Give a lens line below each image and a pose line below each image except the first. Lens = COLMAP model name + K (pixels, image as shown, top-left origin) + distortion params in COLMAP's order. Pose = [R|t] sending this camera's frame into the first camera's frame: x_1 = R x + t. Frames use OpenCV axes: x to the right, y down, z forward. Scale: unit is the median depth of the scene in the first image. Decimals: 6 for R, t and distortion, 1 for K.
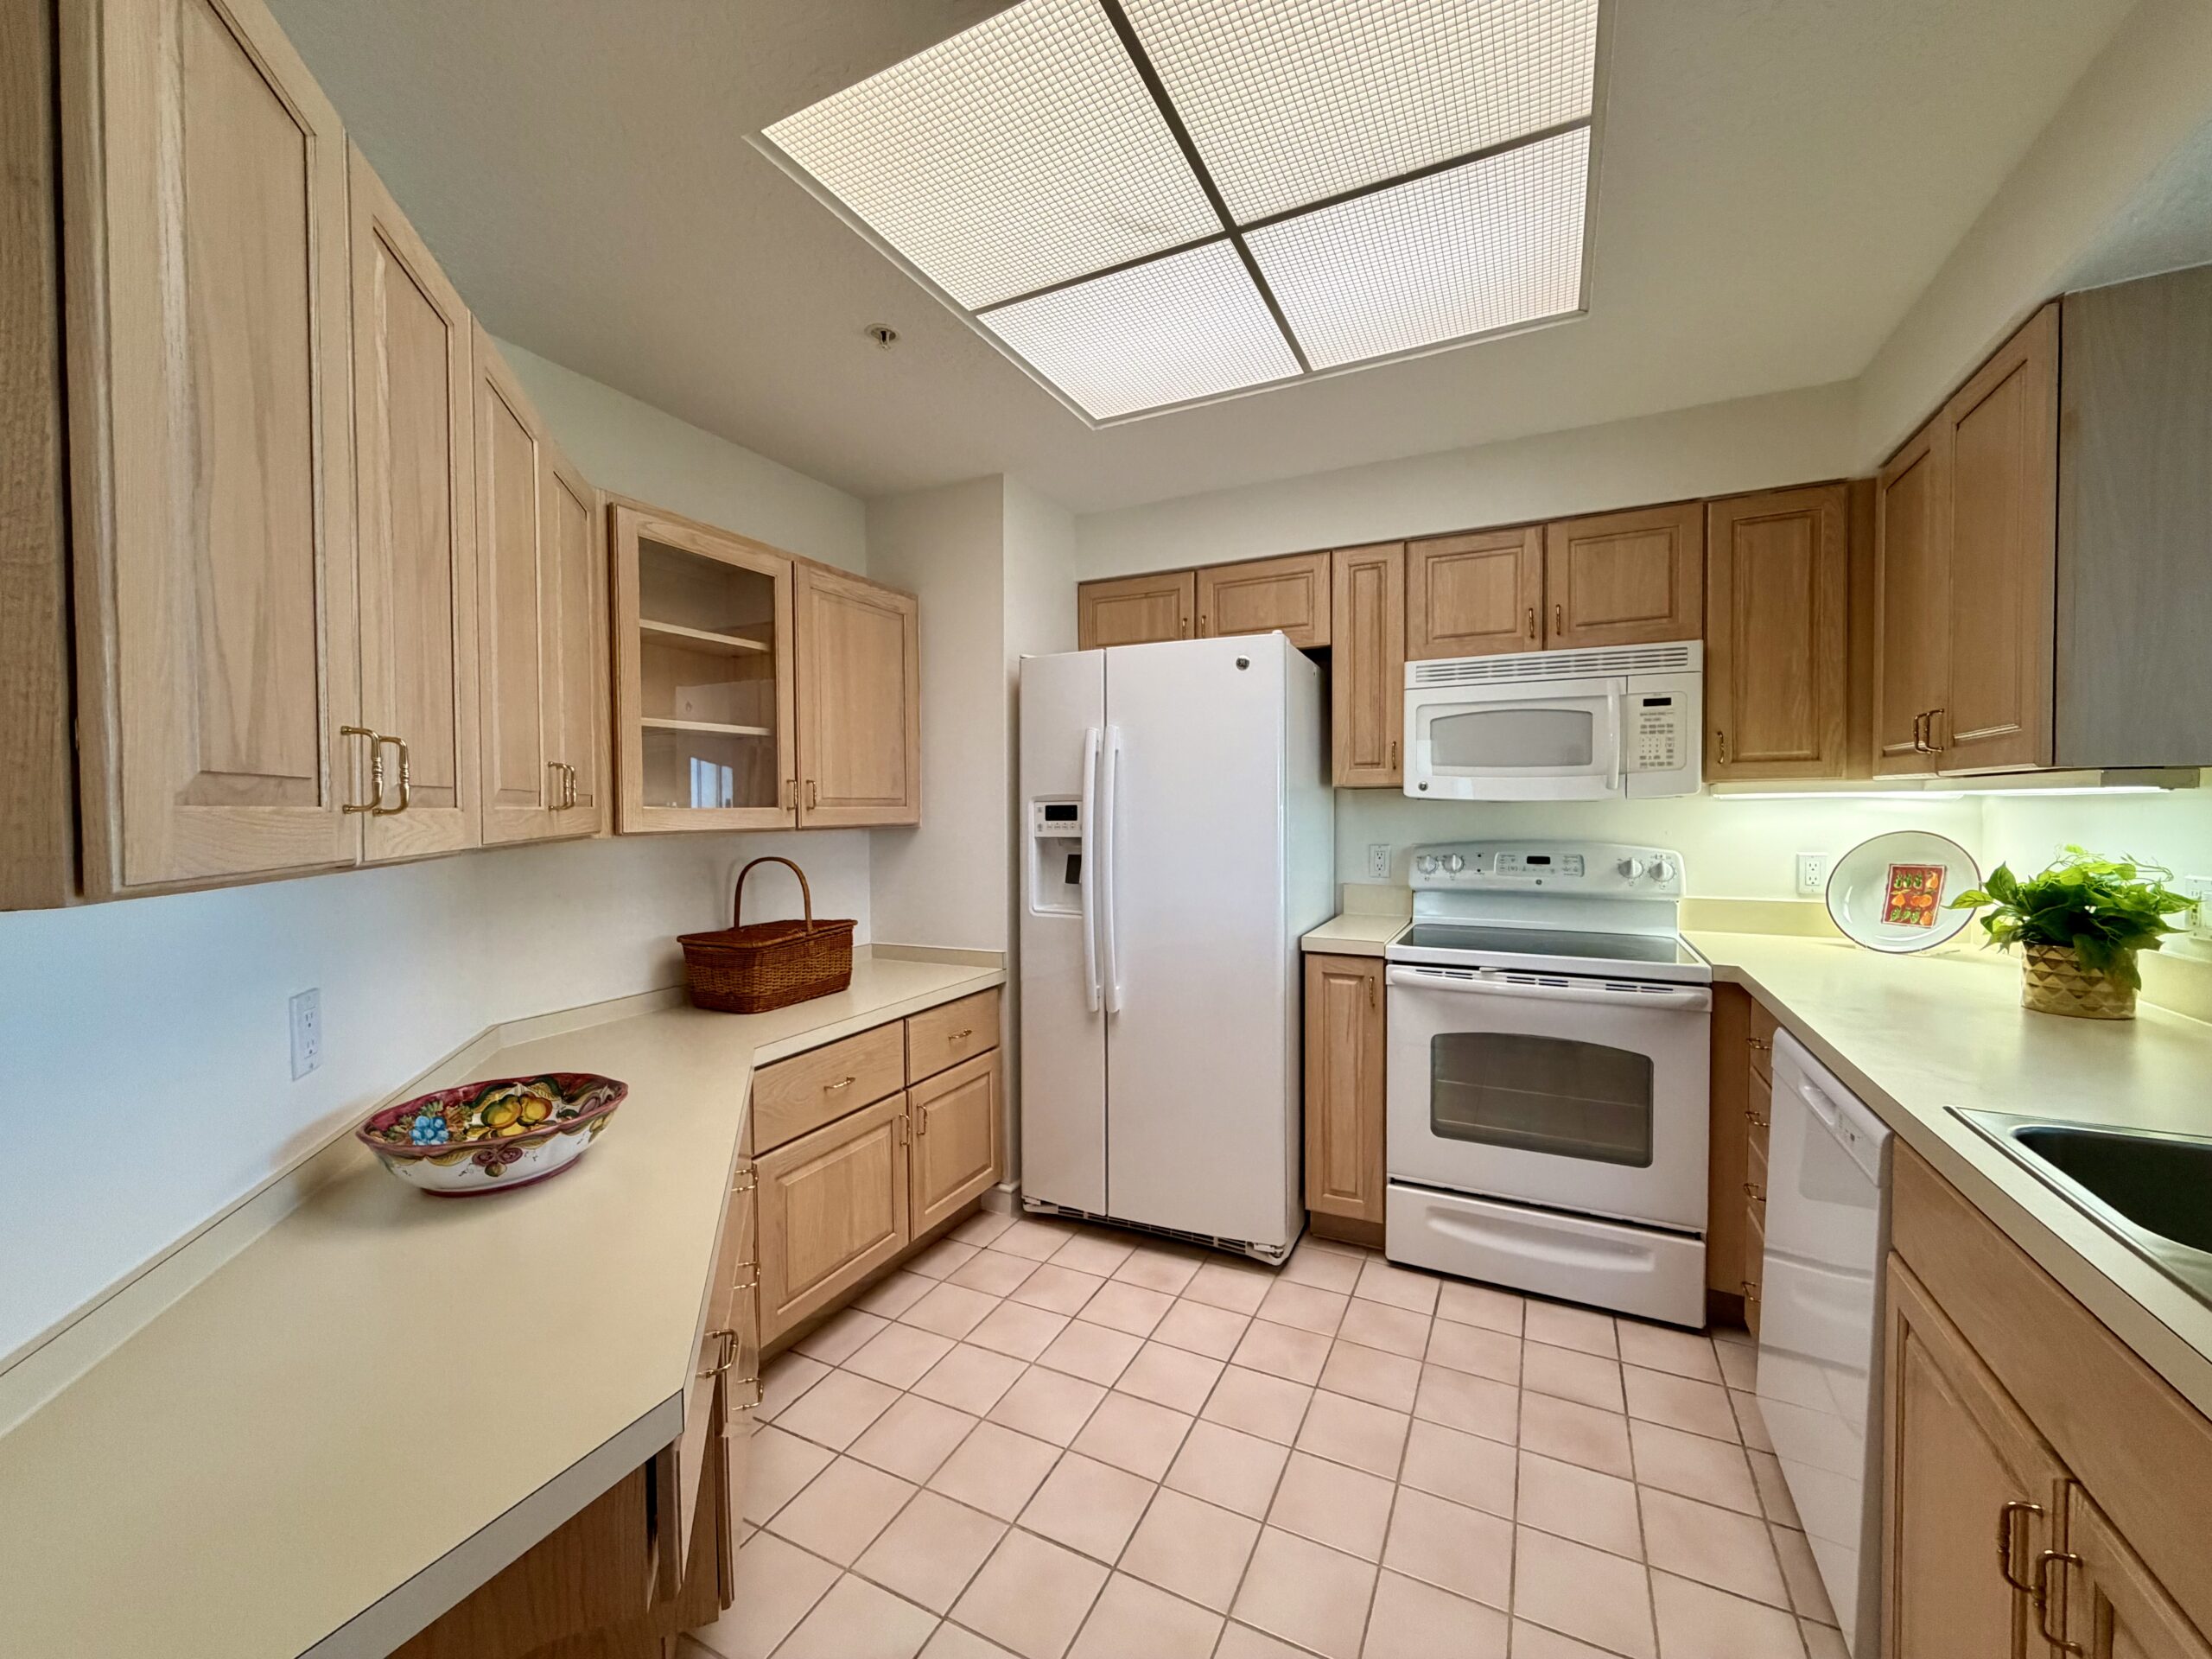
lens RADIAL K [[883.2, 0, 1094.9], [0, 883.2, 826.2], [0, 0, 1]] dist [-0.000728, 0.000963]
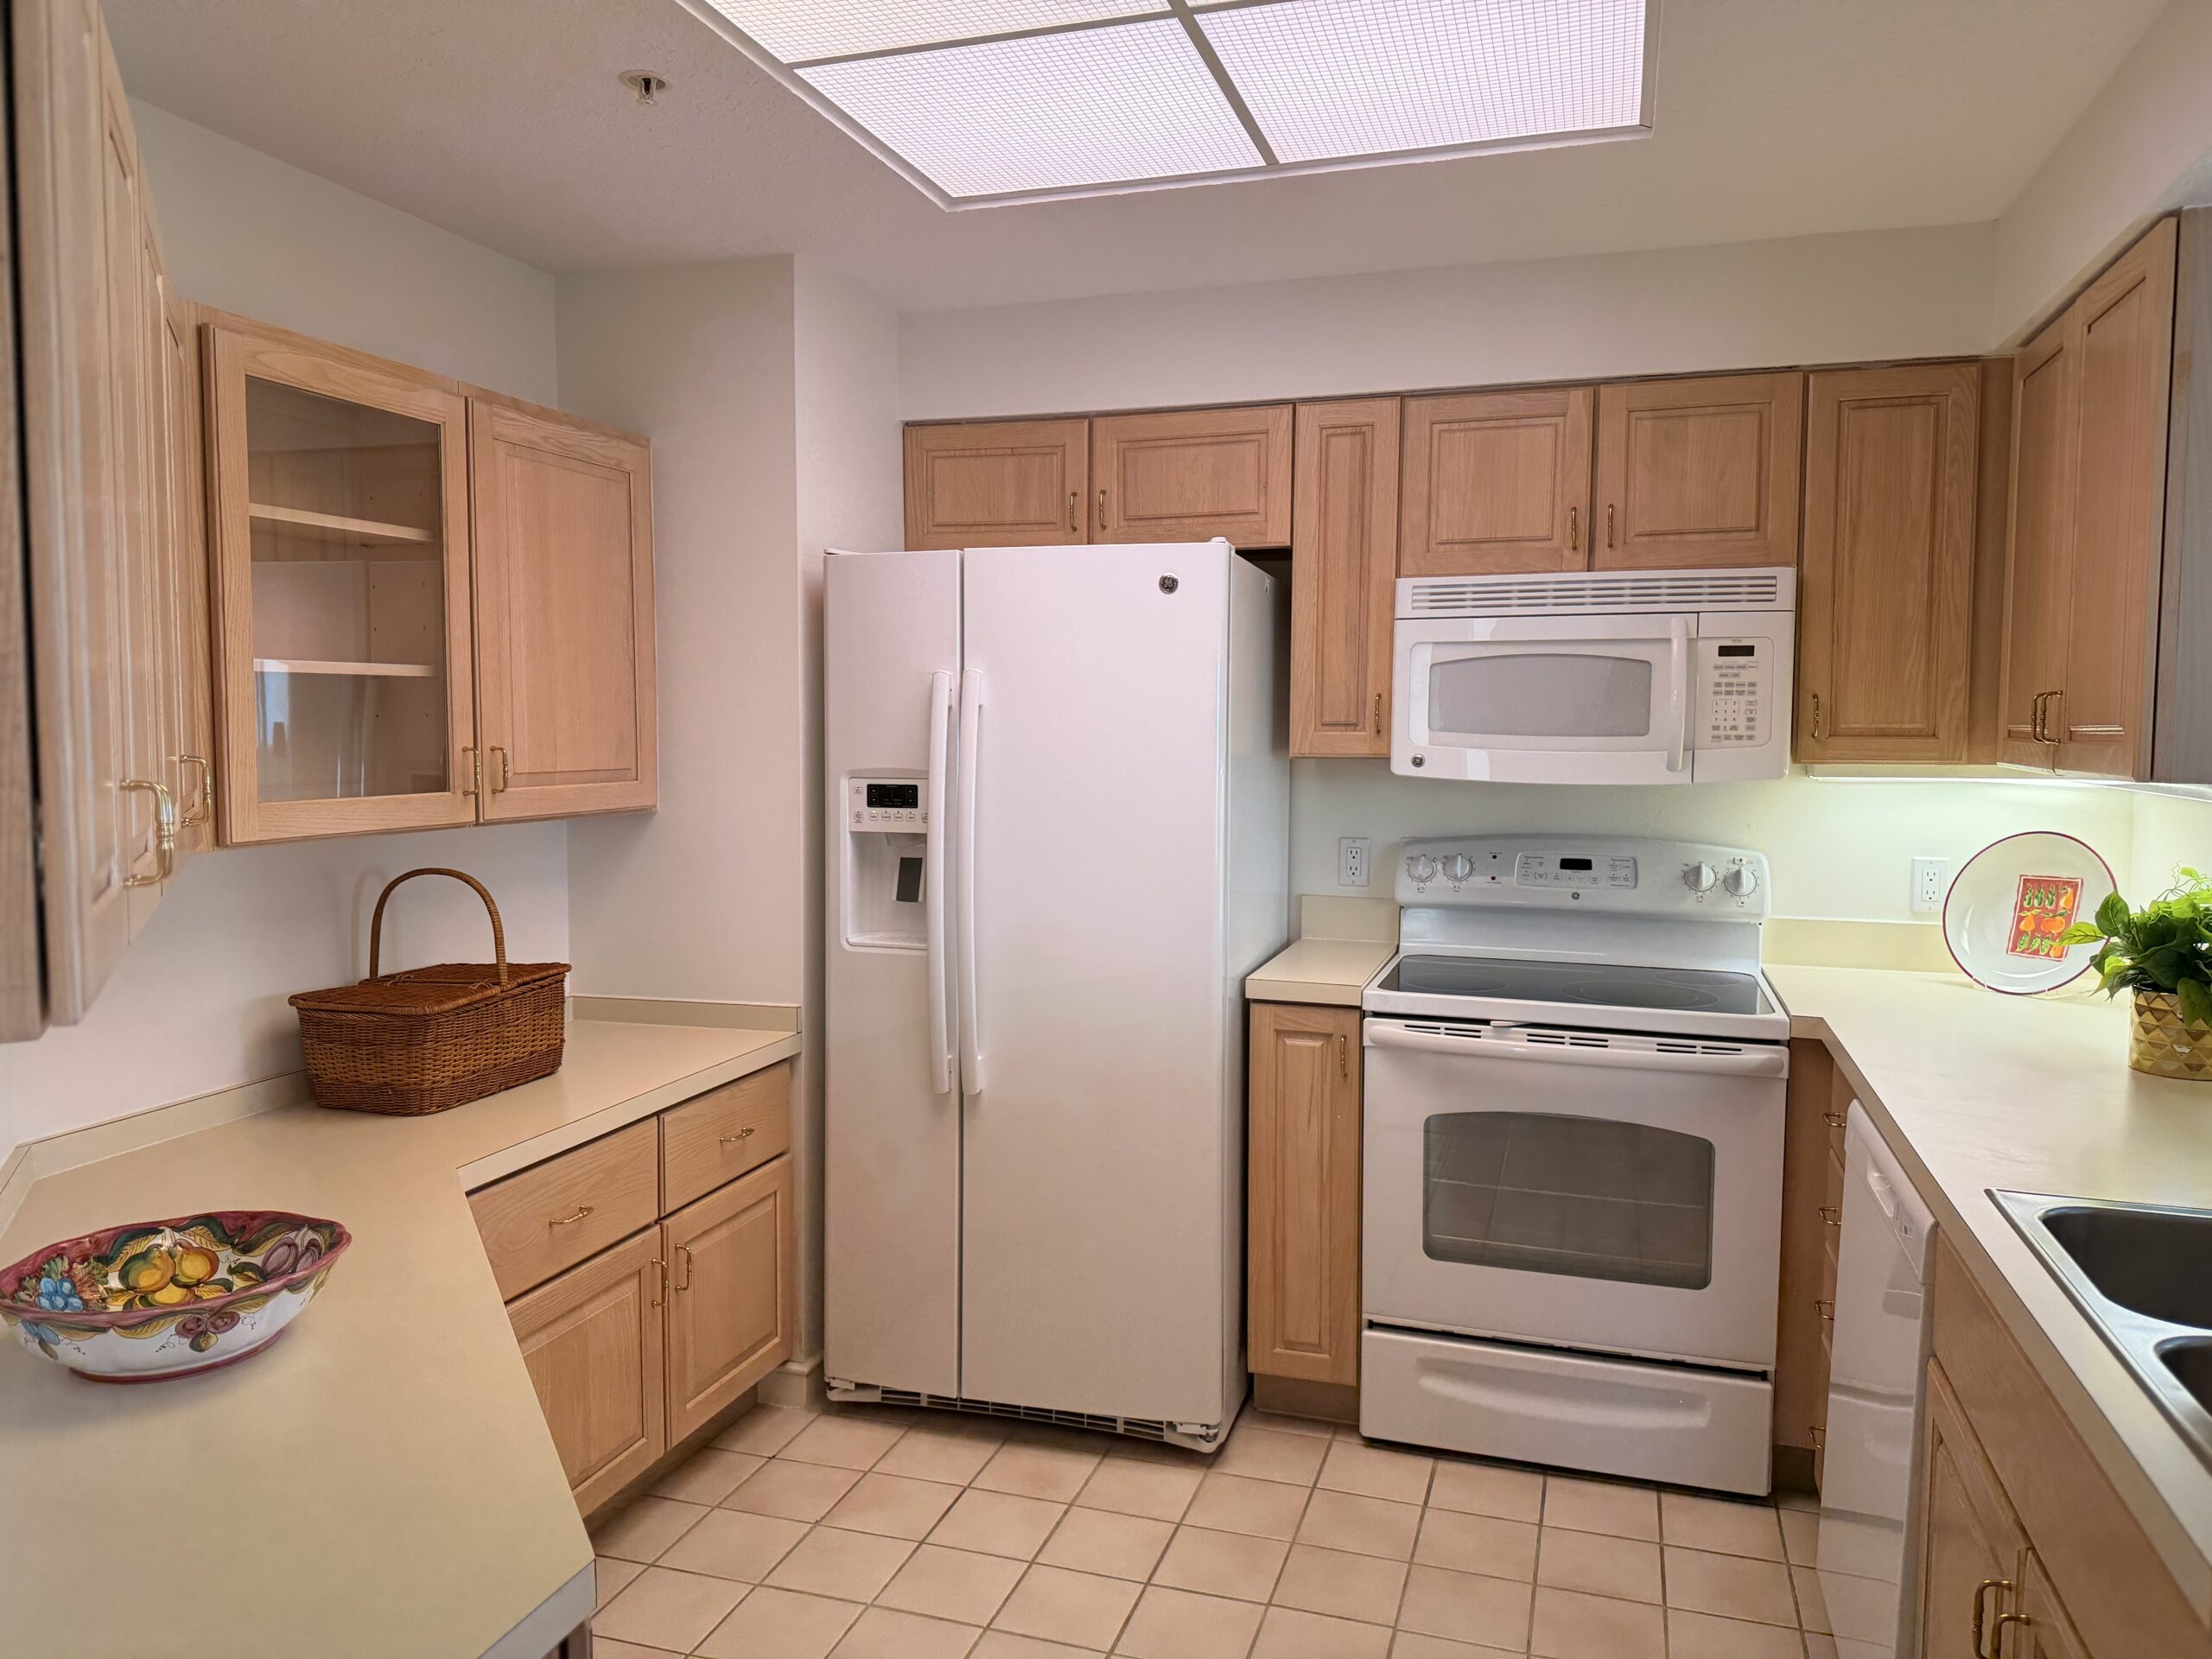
lens RADIAL K [[1561.7, 0, 1086.6], [0, 1561.7, 821.6], [0, 0, 1]] dist [0.043196, -0.045557]
pose [[0.988707, 0.001492, 0.149854, -0.076660], [-0.007851, 0.999093, 0.041853, -0.050952], [-0.149656, -0.042557, 0.987822, -0.189886]]
